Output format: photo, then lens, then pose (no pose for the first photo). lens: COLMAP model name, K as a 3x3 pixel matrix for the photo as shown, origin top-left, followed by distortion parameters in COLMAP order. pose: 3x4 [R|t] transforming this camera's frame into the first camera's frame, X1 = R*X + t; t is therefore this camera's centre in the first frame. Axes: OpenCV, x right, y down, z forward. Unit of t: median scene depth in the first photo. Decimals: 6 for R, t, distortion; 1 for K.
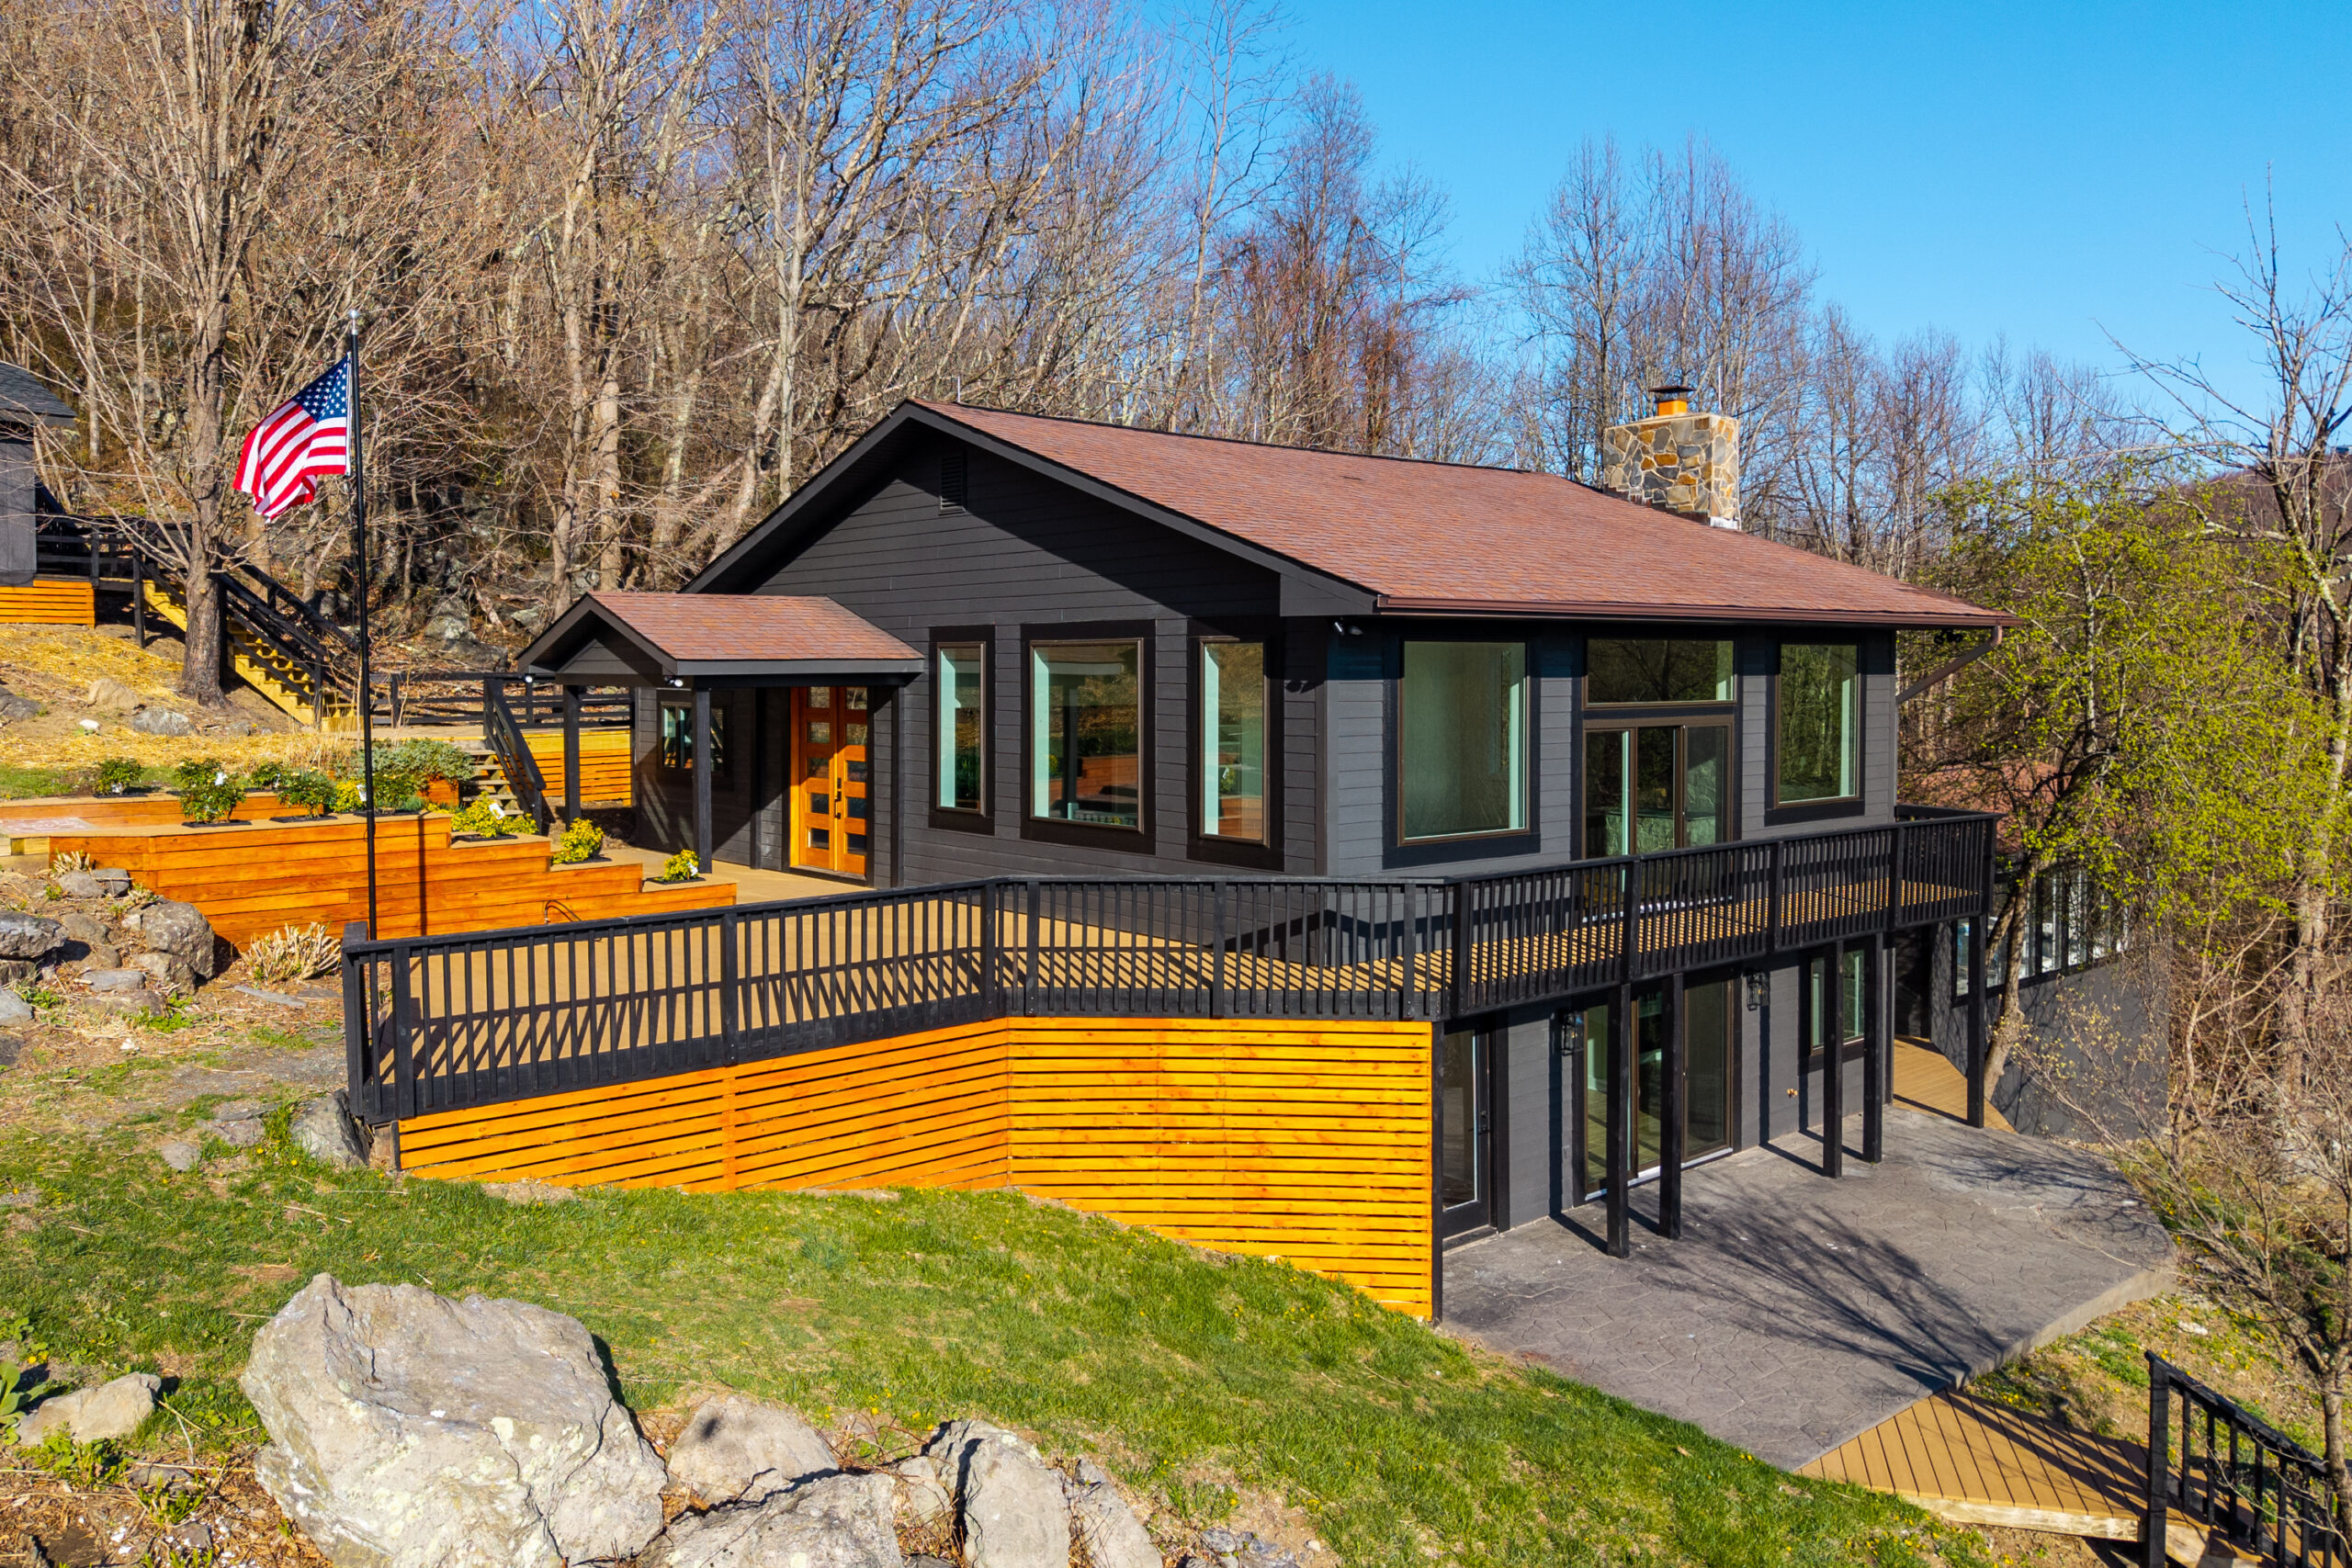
lens RADIAL K [[1720.1, 0, 1176.0], [0, 1720.1, 784.0], [0, 0, 1]] dist [0.002681, 0.000494]
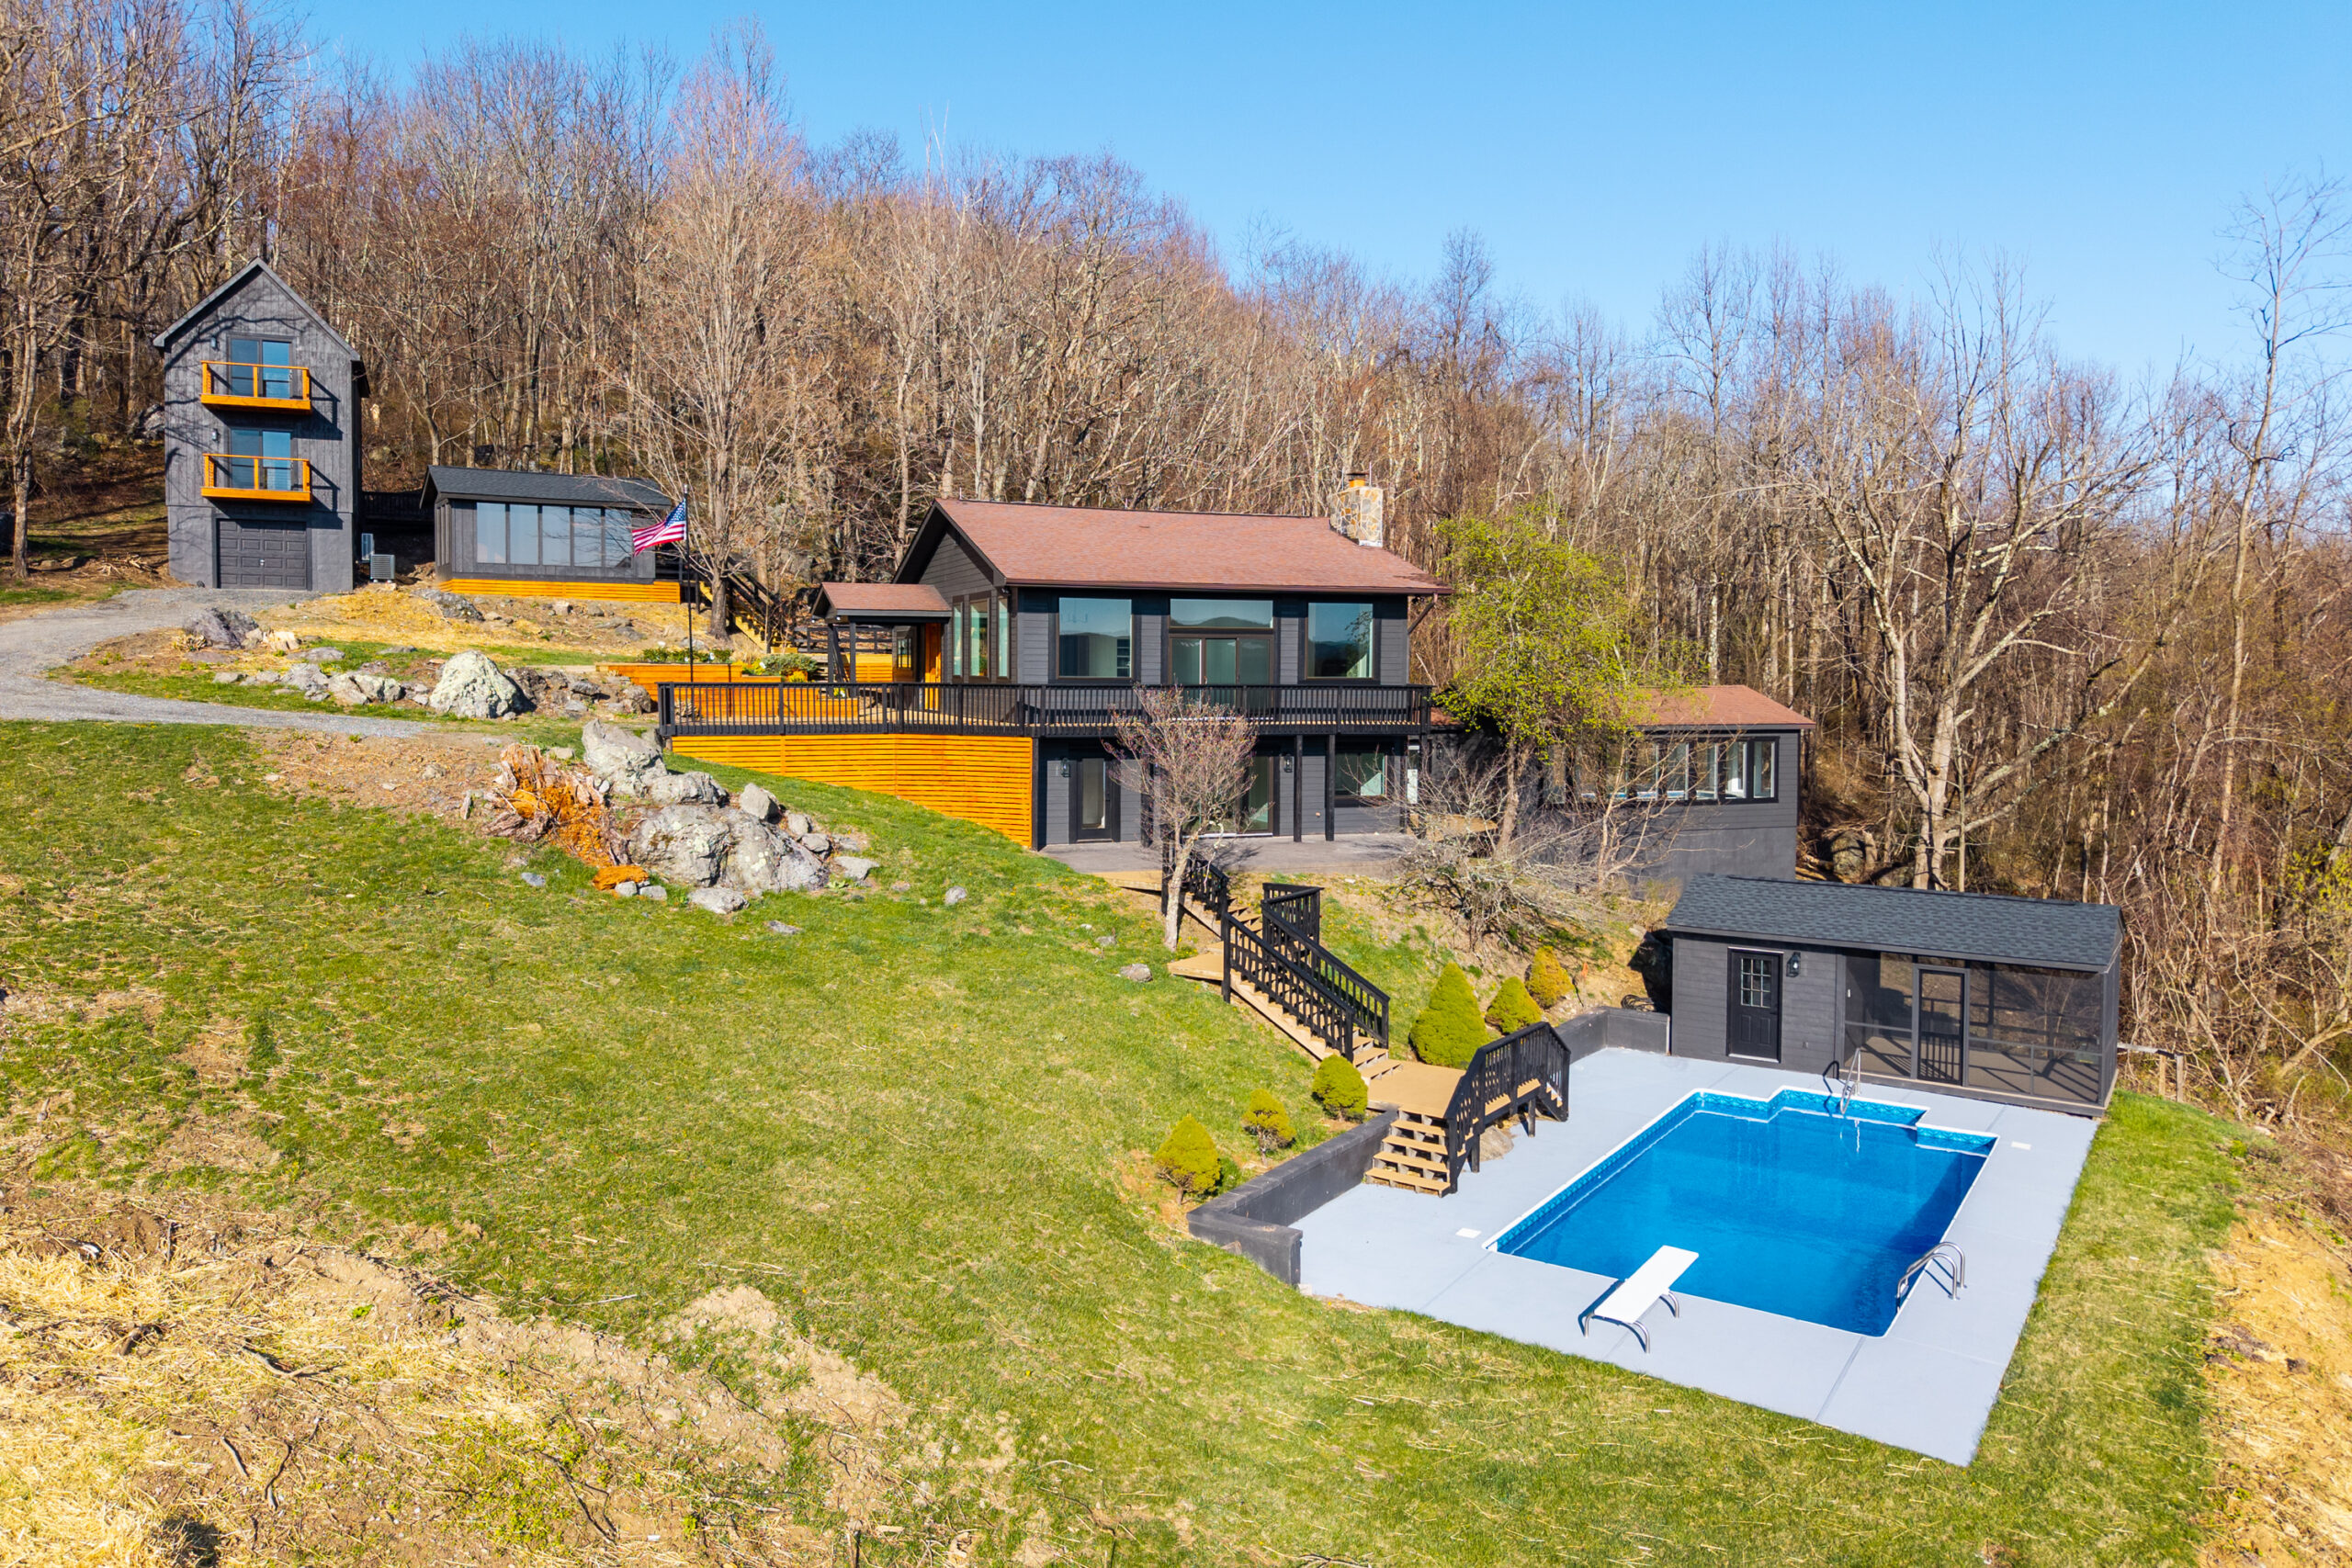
lens RADIAL K [[1544.4, 0, 1176.0], [0, 1544.4, 784.0], [0, 0, 1]] dist [0.005130, 0.001281]
pose [[0.946064, 0.033121, -0.322282, 0.760817], [-0.029654, 0.999437, 0.015663, 0.110126], [0.322620, -0.005262, 0.946514, -0.804434]]
